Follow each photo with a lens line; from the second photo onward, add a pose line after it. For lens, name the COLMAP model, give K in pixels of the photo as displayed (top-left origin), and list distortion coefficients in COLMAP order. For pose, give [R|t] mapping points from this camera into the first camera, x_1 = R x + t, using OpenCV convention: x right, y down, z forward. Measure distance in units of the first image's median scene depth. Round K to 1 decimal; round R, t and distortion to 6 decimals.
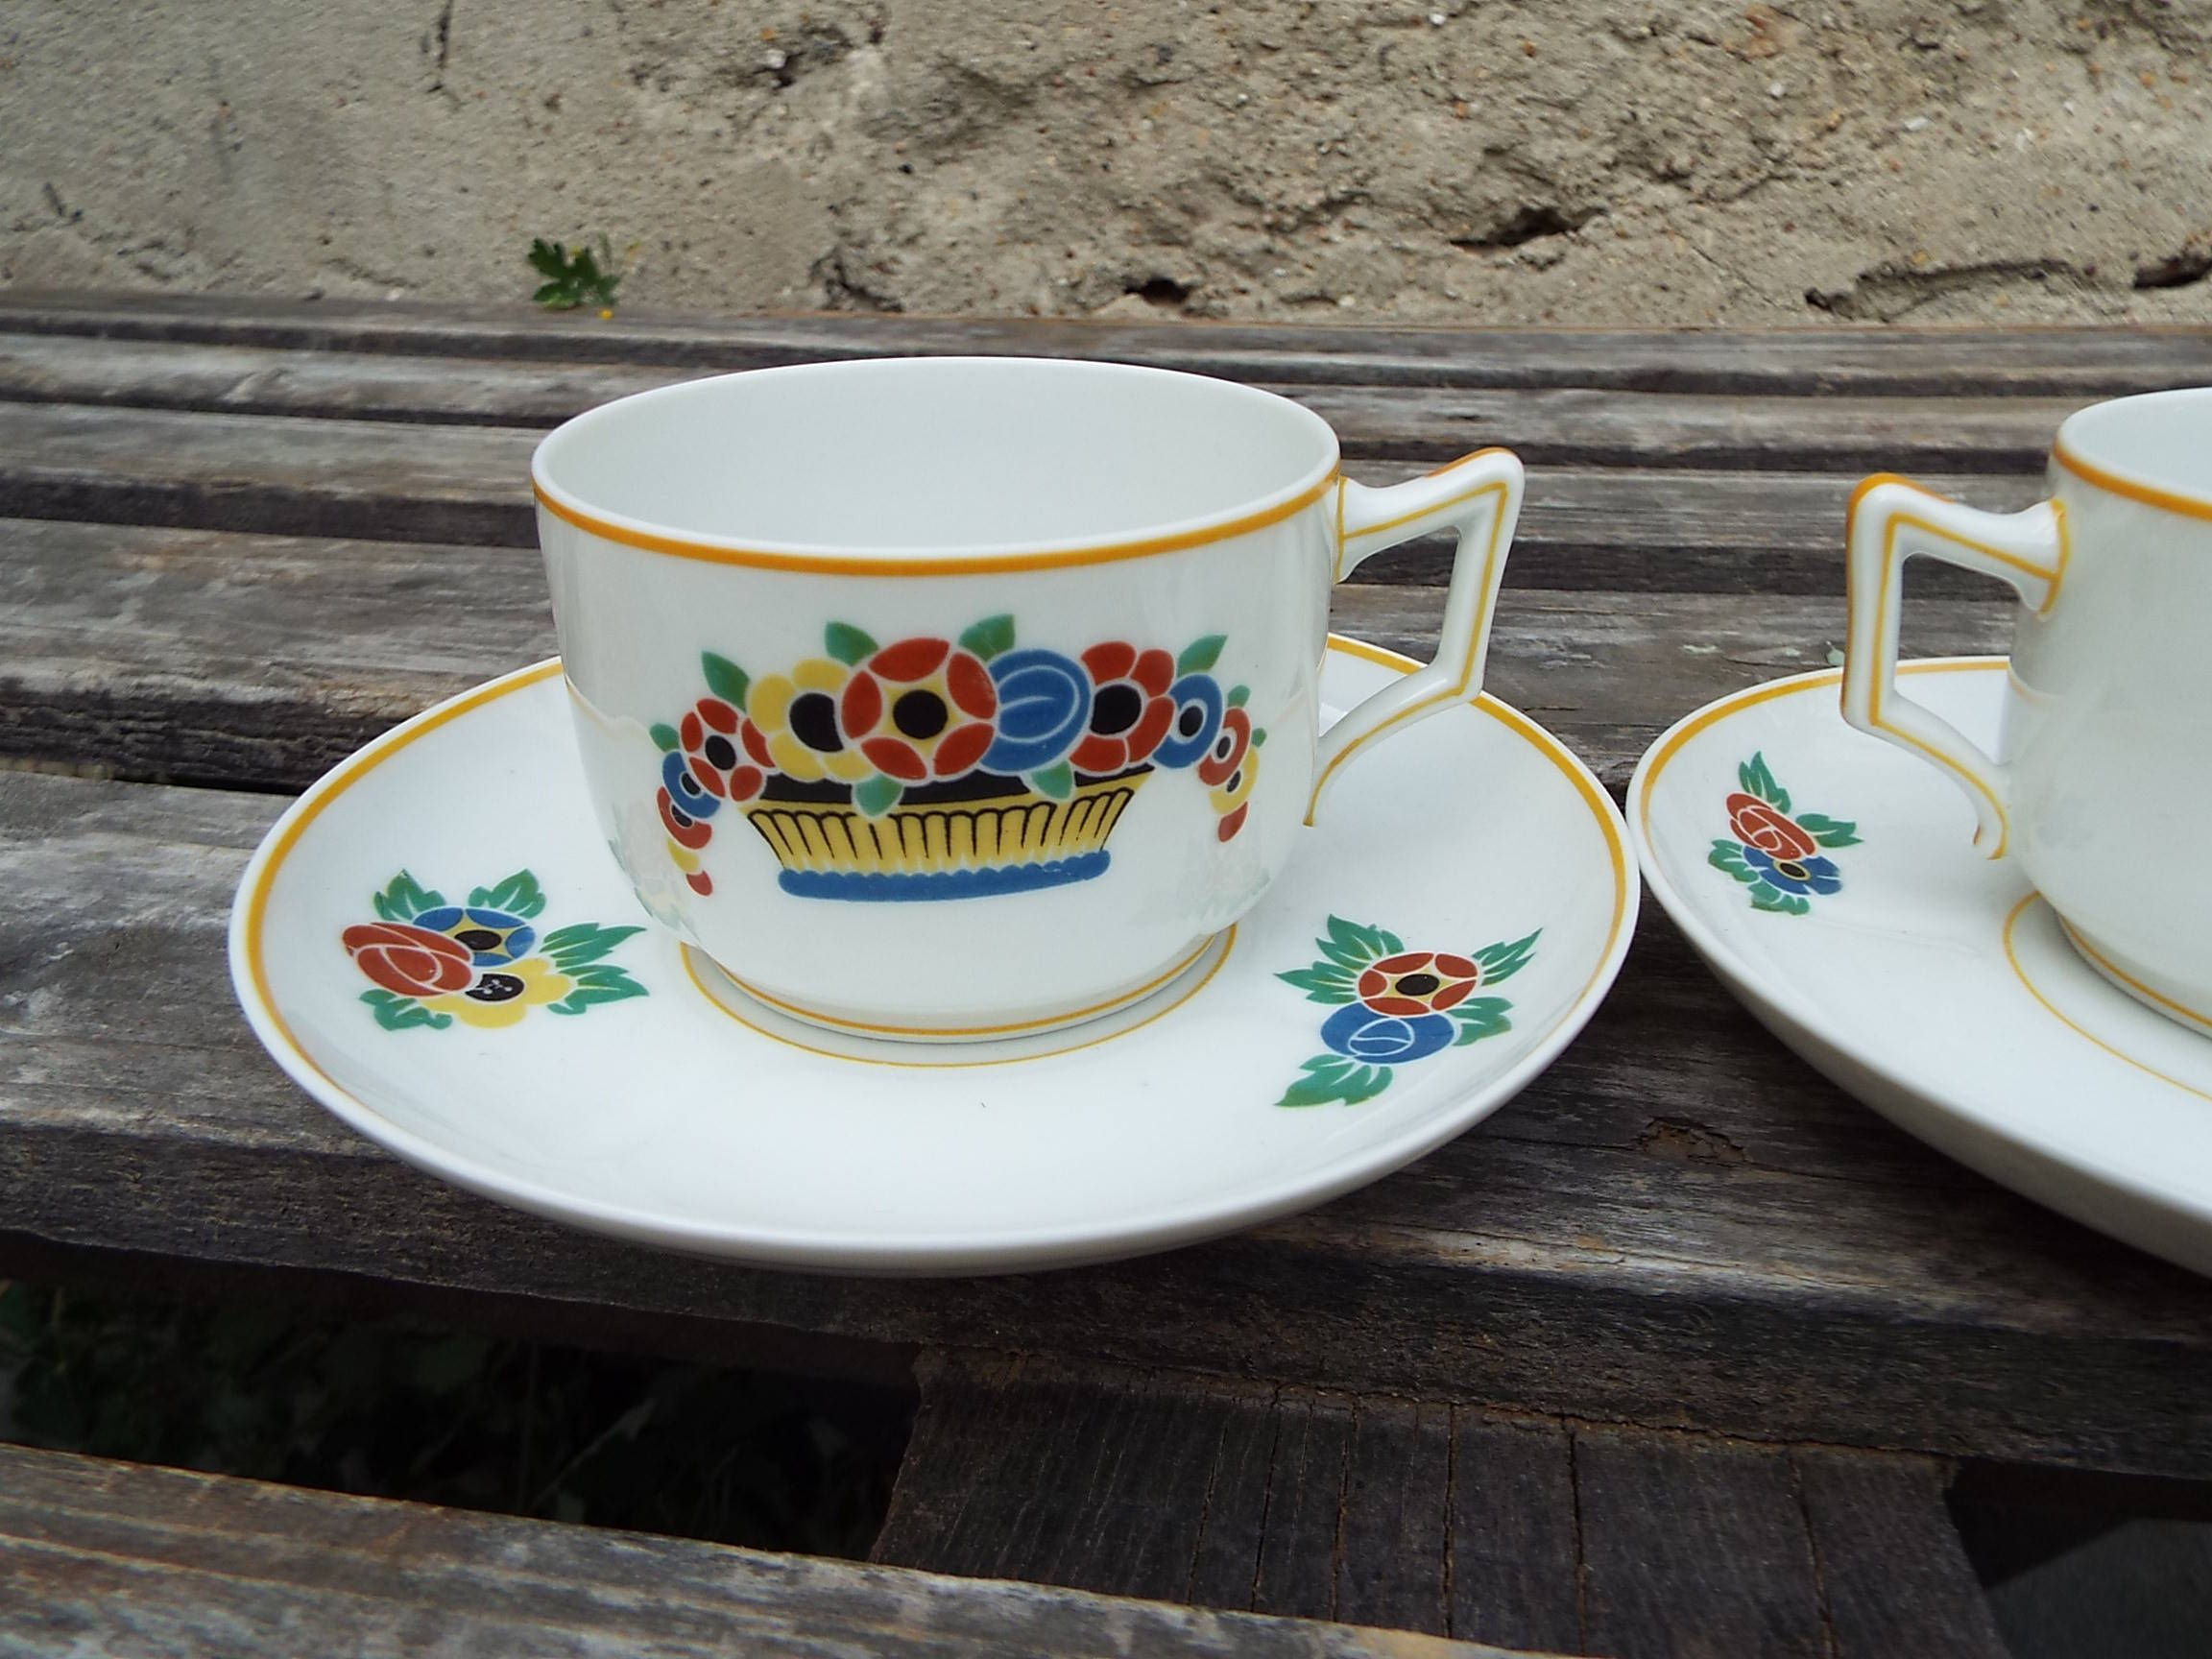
lens RADIAL K [[1602.1, 0, 1108.2], [0, 1602.1, 843.5], [0, 0, 1]] dist [-0.000436, -0.002786]
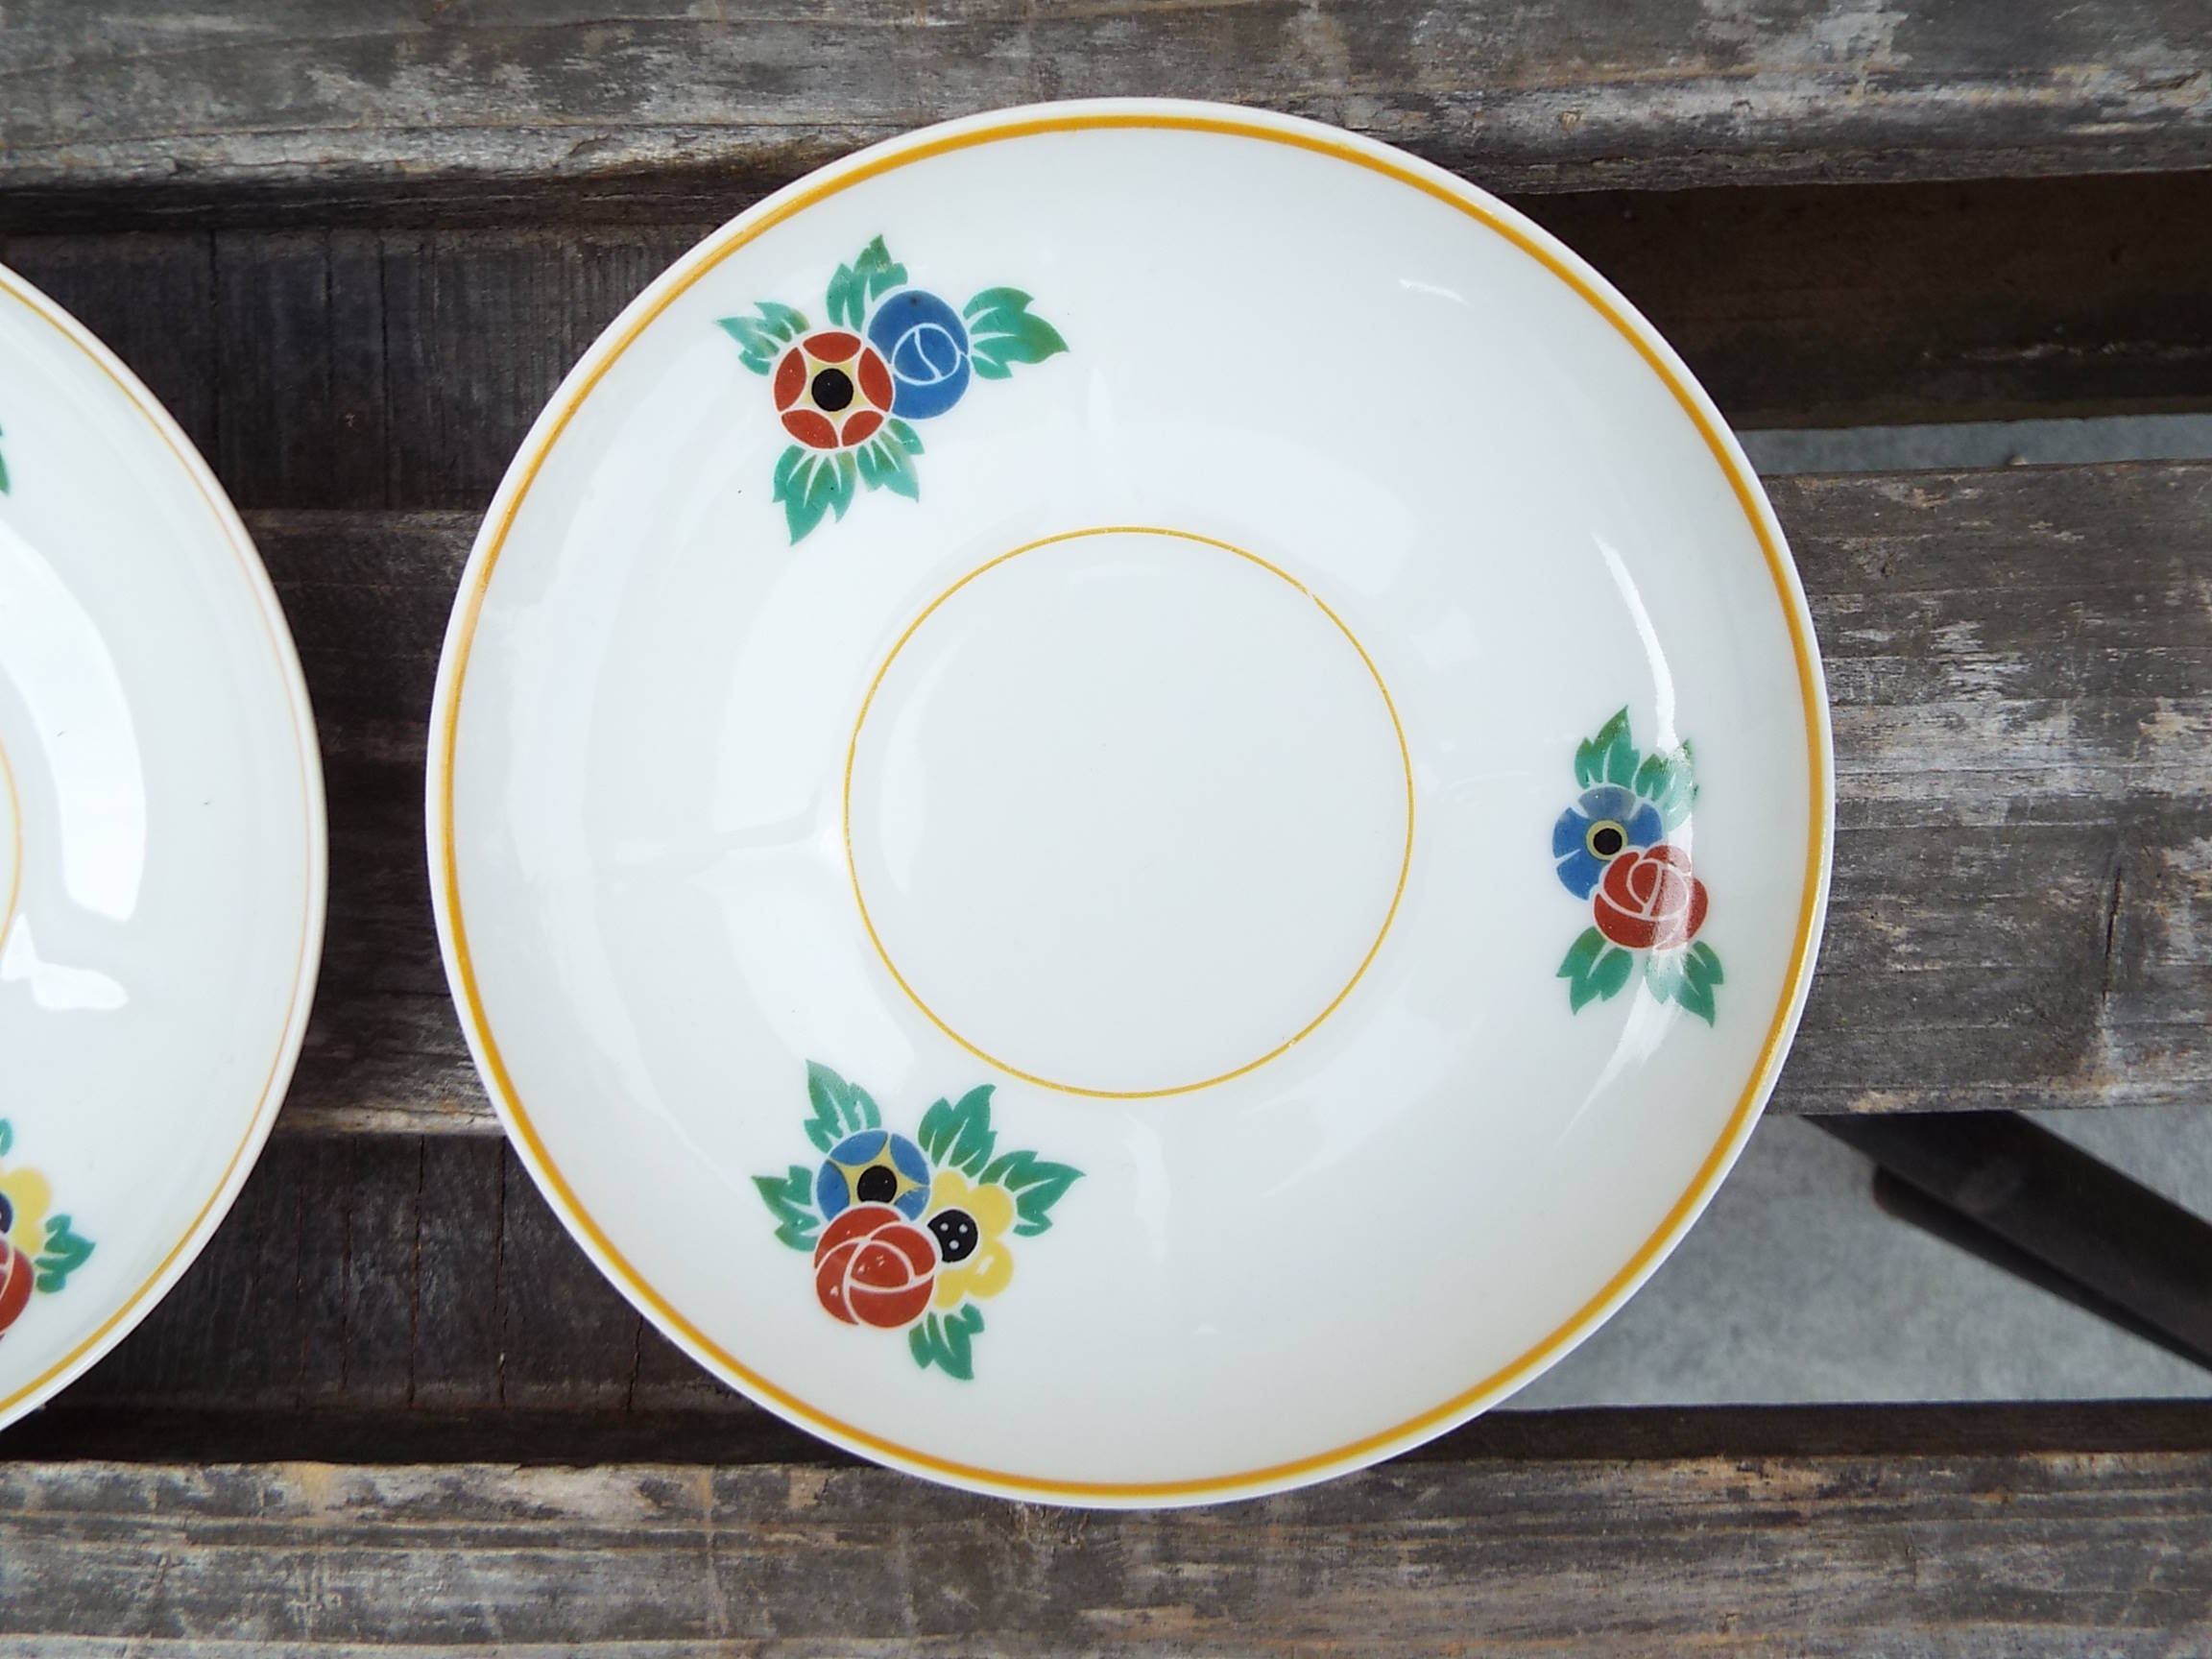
lens RADIAL K [[1556.2, 0, 1106.0], [0, 1556.2, 829.5], [0, 0, 1]] dist [-0.005810, -0.005823]
pose [[0.987778, -0.155863, 0.001438, 0.217545], [0.067671, 0.437137, 0.896845, -0.241132], [-0.140414, -0.885786, 0.442342, 0.139794]]
